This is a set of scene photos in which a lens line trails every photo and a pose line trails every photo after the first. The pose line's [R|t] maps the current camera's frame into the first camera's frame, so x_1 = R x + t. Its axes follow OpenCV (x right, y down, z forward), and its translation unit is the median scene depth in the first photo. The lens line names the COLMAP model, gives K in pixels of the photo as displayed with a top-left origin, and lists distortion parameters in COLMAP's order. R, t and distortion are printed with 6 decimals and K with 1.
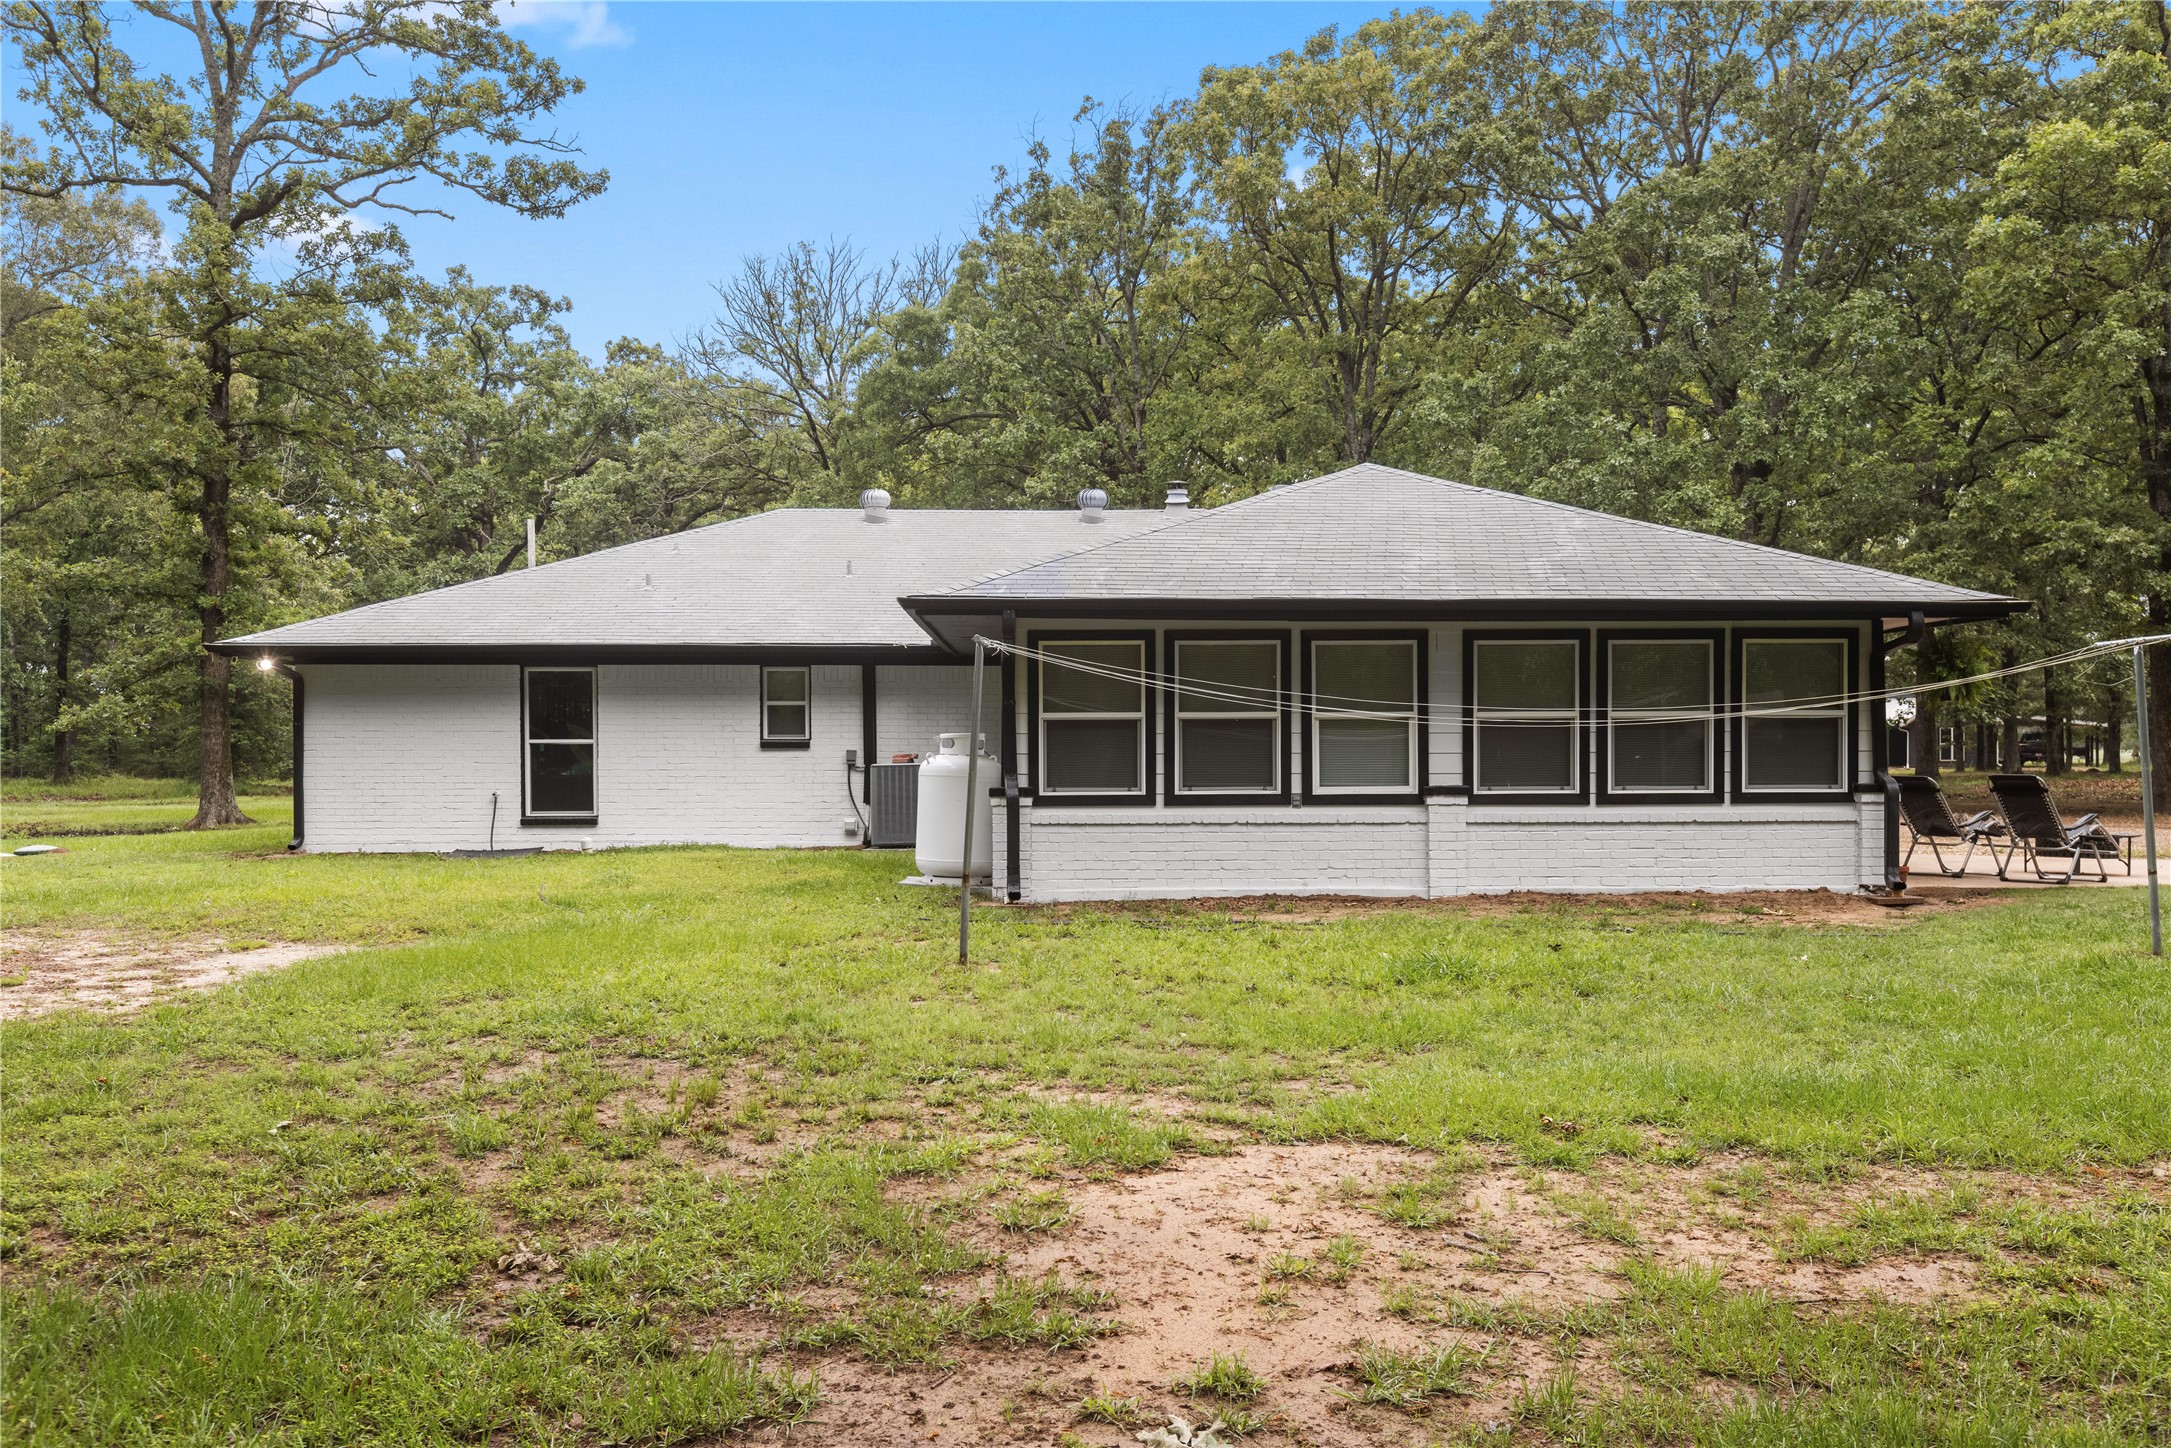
lens RADIAL K [[1752.8, 0, 1080.9], [0, 1752.8, 797.0], [0, 0, 1]] dist [0.009352, -0.010802]
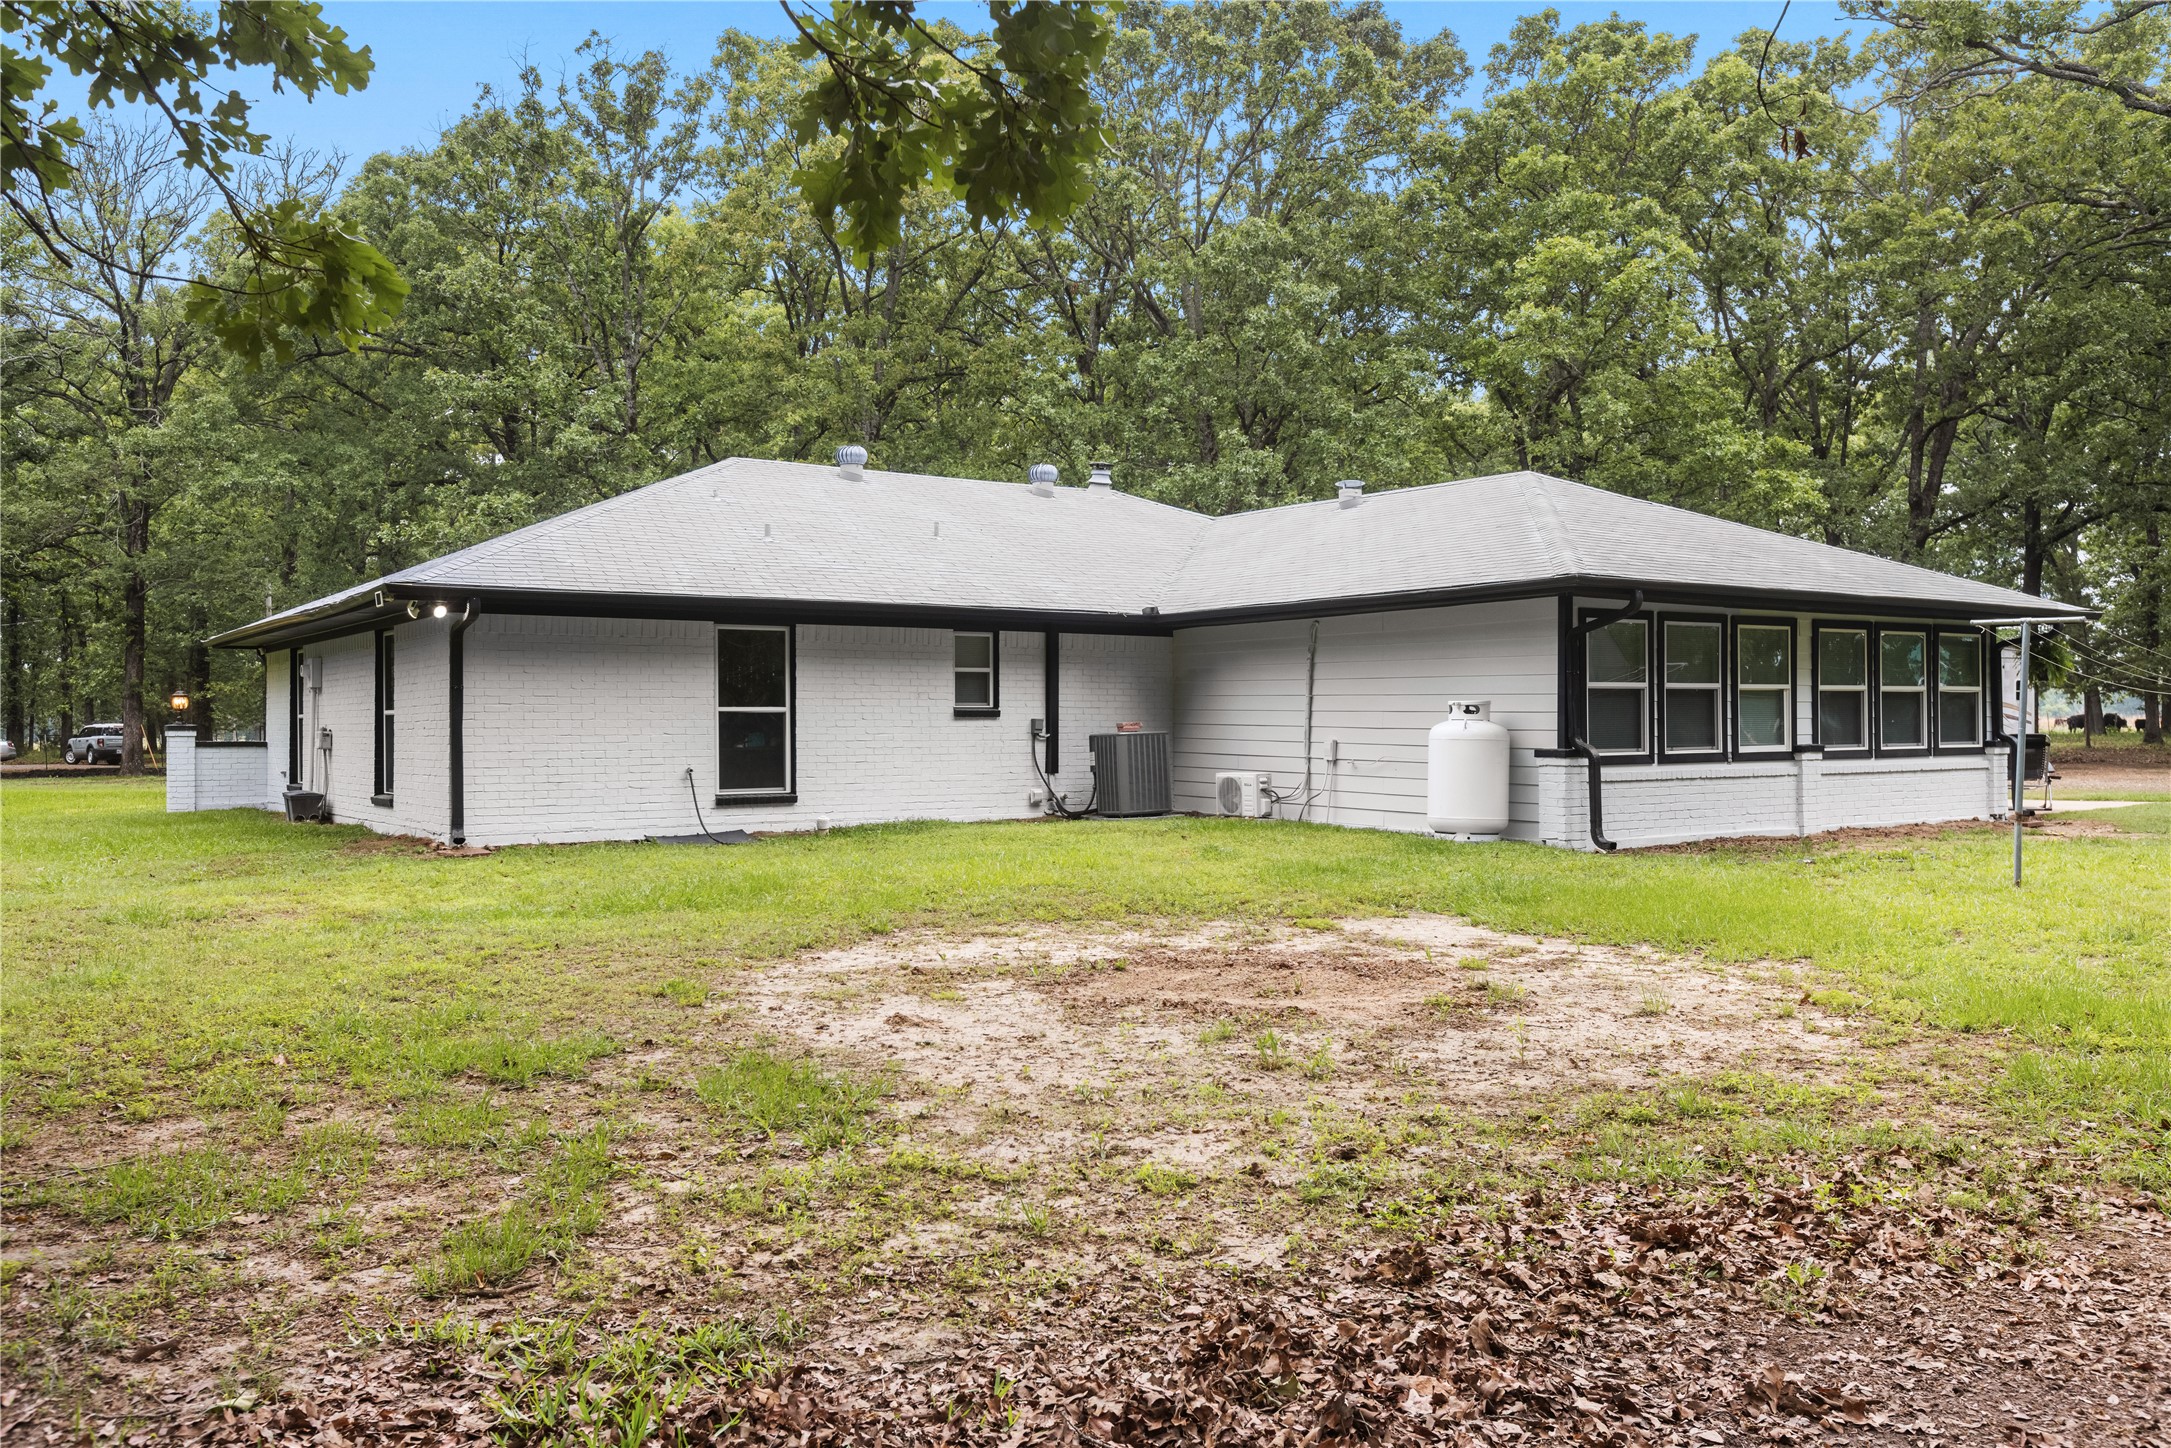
lens RADIAL K [[1752.8, 0, 1085.3], [0, 1752.8, 717.8], [0, 0, 1]] dist [0.009352, -0.010802]
pose [[0.836785, 0.000162, 0.547531, -0.888698], [0.017588, 0.999476, -0.027174, -0.000468], [-0.547249, 0.032369, 0.836344, 0.240513]]
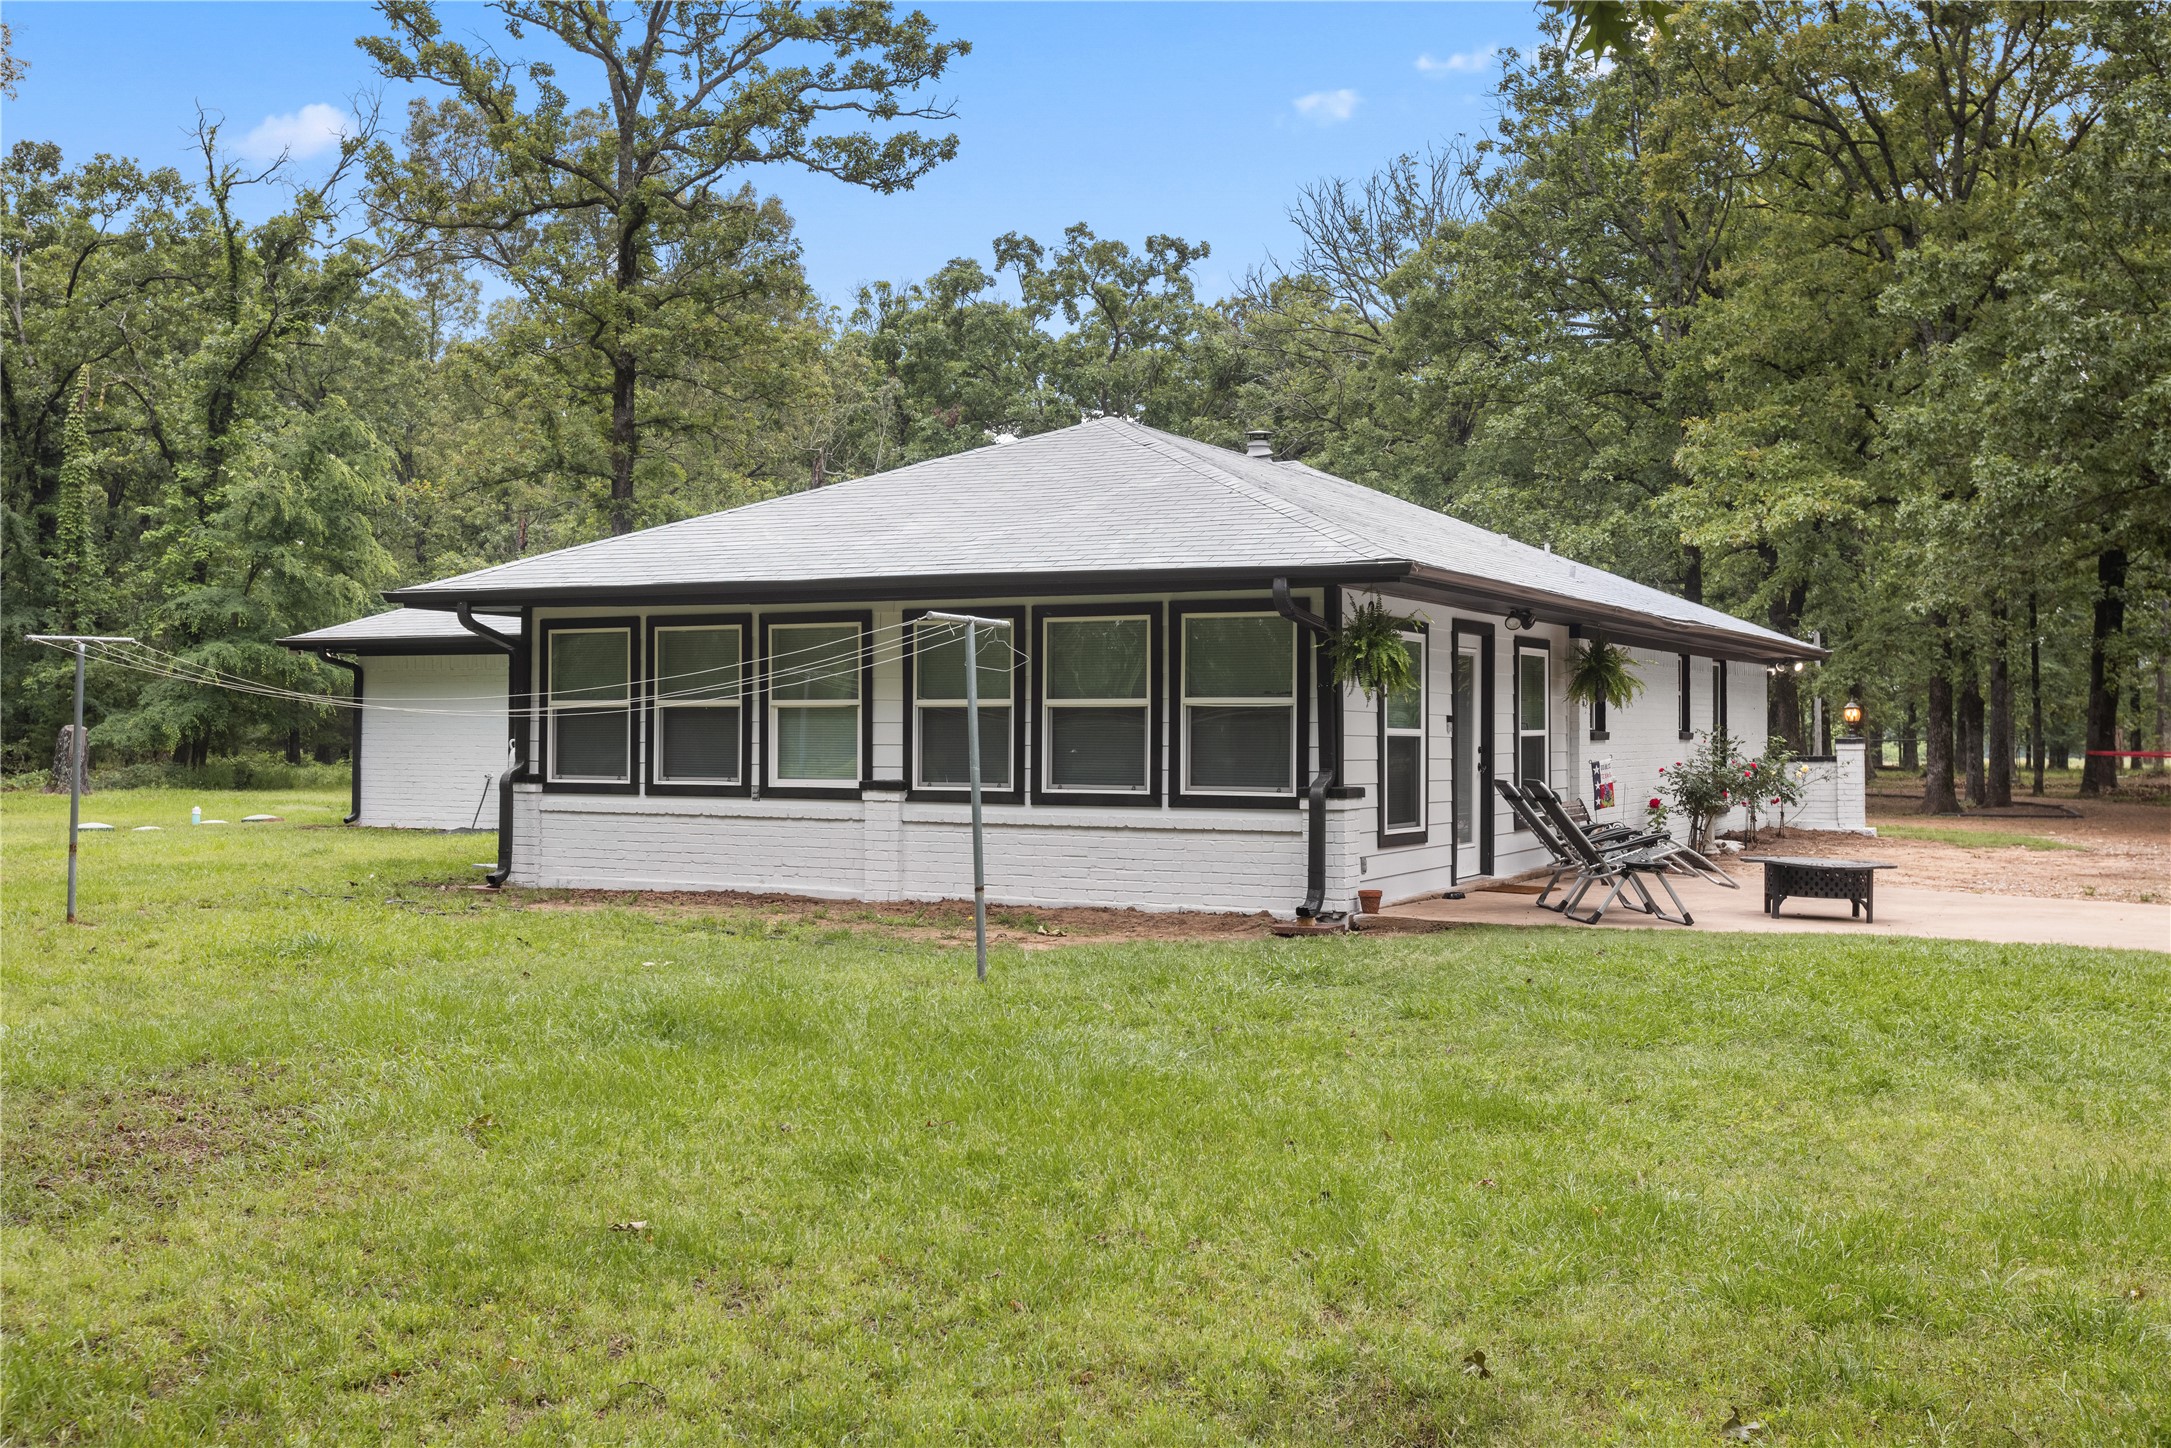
lens RADIAL K [[2133.5, 0, 1083.8], [0, 2133.5, 719.6], [0, 0, 1]] dist [-0.010557, 0.000000]
pose [[0.869045, 0.003718, -0.494720, 0.842255], [-0.022493, 0.999235, -0.032002, -0.004612], [0.494222, 0.038939, 0.868463, 0.082939]]
